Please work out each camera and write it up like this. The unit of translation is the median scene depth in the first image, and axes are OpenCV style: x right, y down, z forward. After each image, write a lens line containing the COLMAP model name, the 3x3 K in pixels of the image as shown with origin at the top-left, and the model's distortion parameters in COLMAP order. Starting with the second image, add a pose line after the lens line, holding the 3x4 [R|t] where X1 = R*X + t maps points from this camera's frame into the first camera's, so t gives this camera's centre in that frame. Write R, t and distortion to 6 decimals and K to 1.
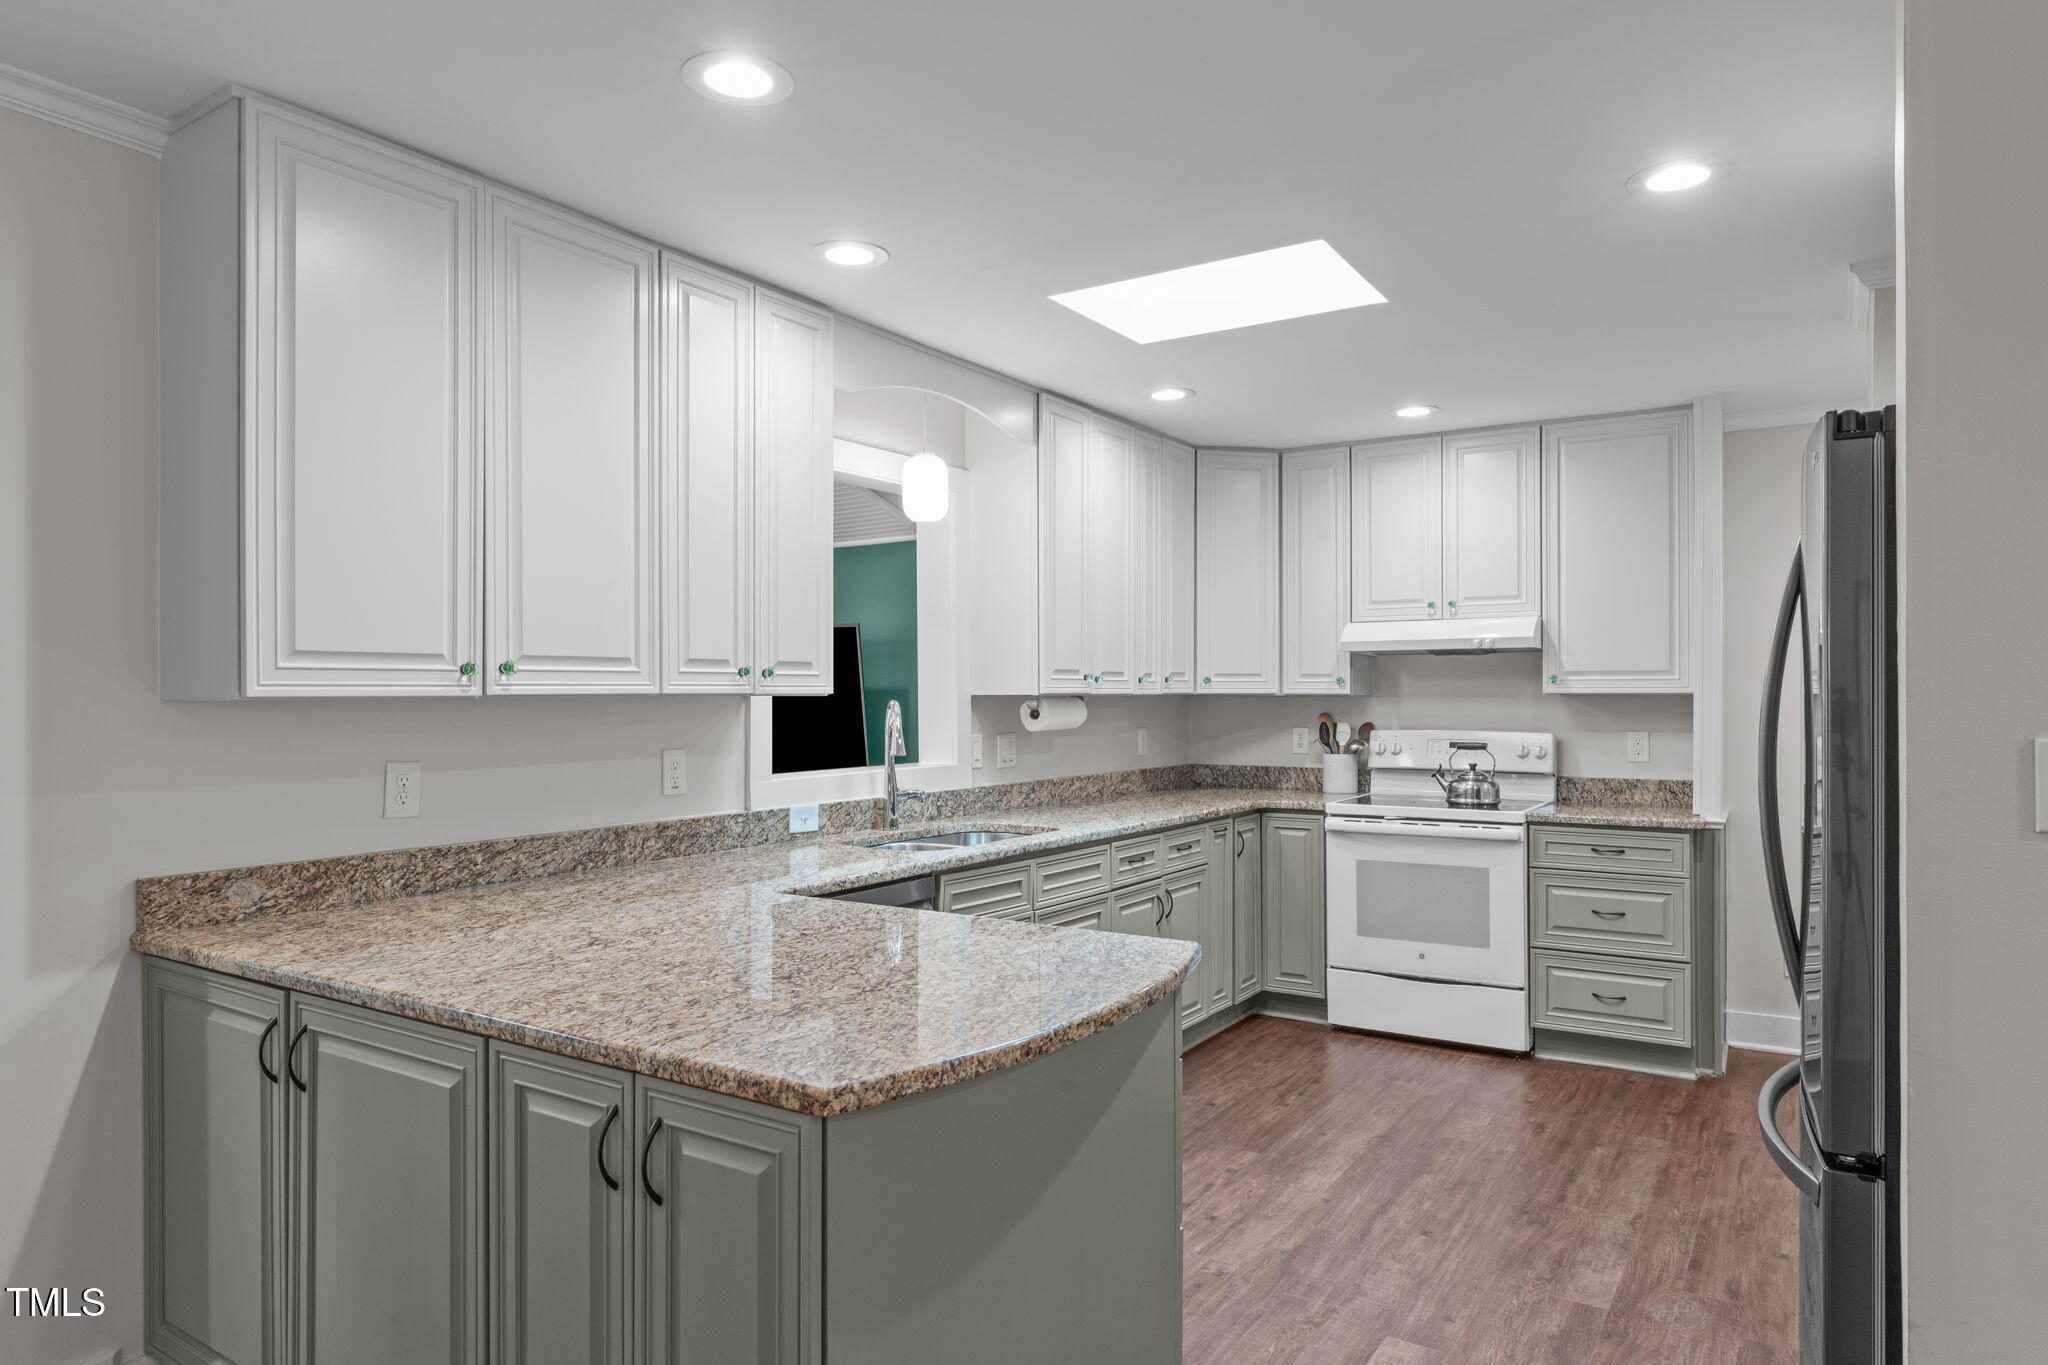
lens RADIAL K [[1229.9, 0, 995.8], [0, 1229.9, 686.3], [0, 0, 1]] dist [-0.002954, -0.000098]
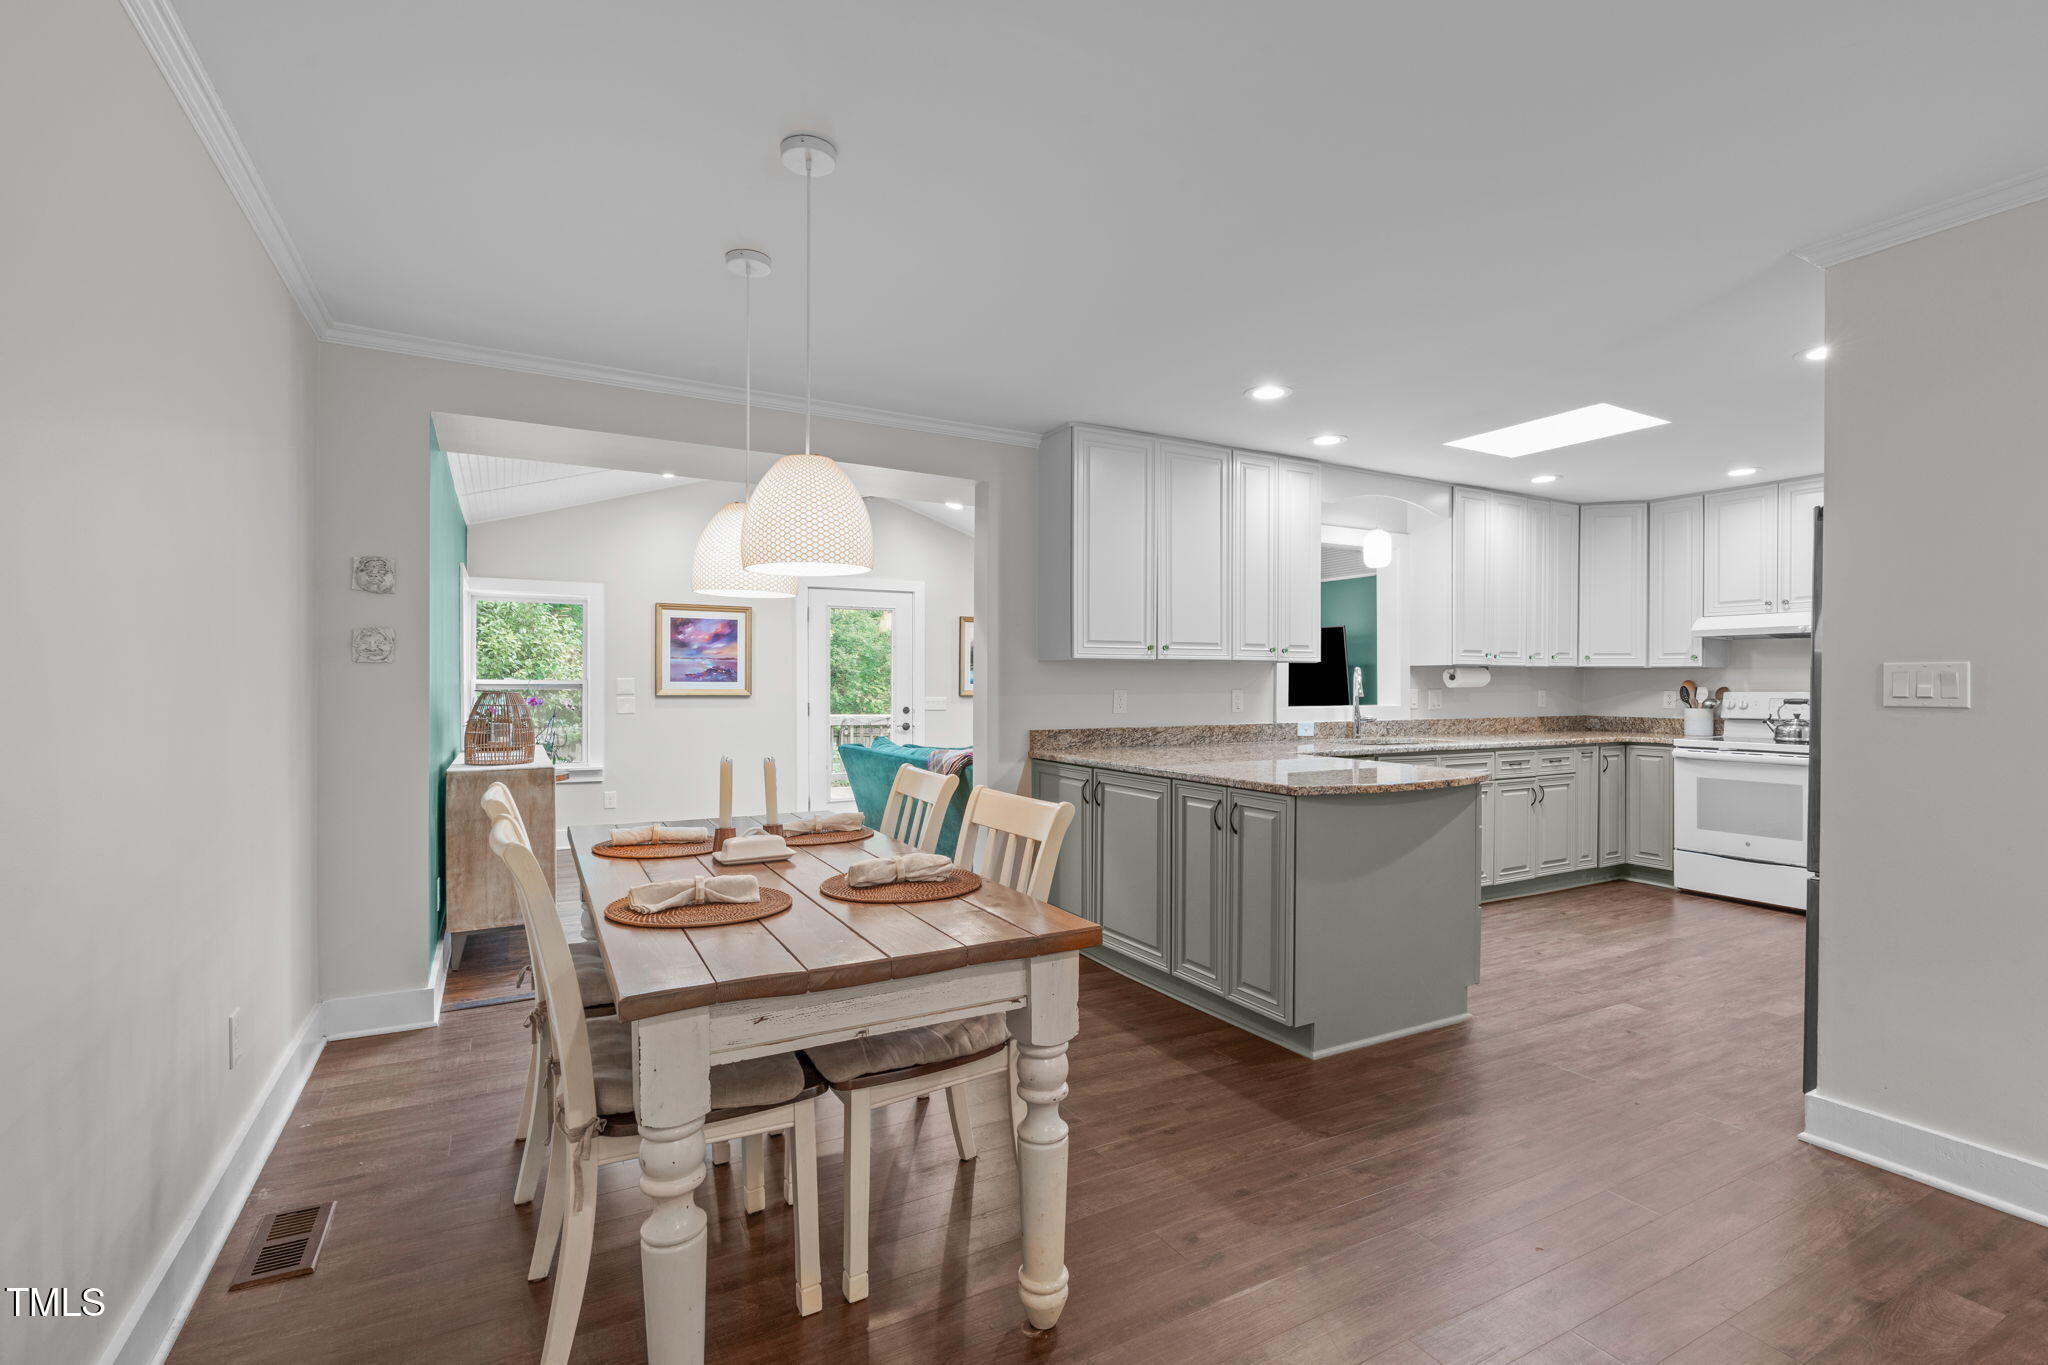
lens RADIAL K [[860.3, 0, 1013.2], [0, 860.3, 680.7], [0, 0, 1]] dist [-0.004700, -0.000093]
pose [[0.875929, 0.006789, -0.482393, 0.075472], [-0.003293, 0.999962, 0.008094, 0.020953], [0.482429, -0.005501, 0.875918, -0.323076]]
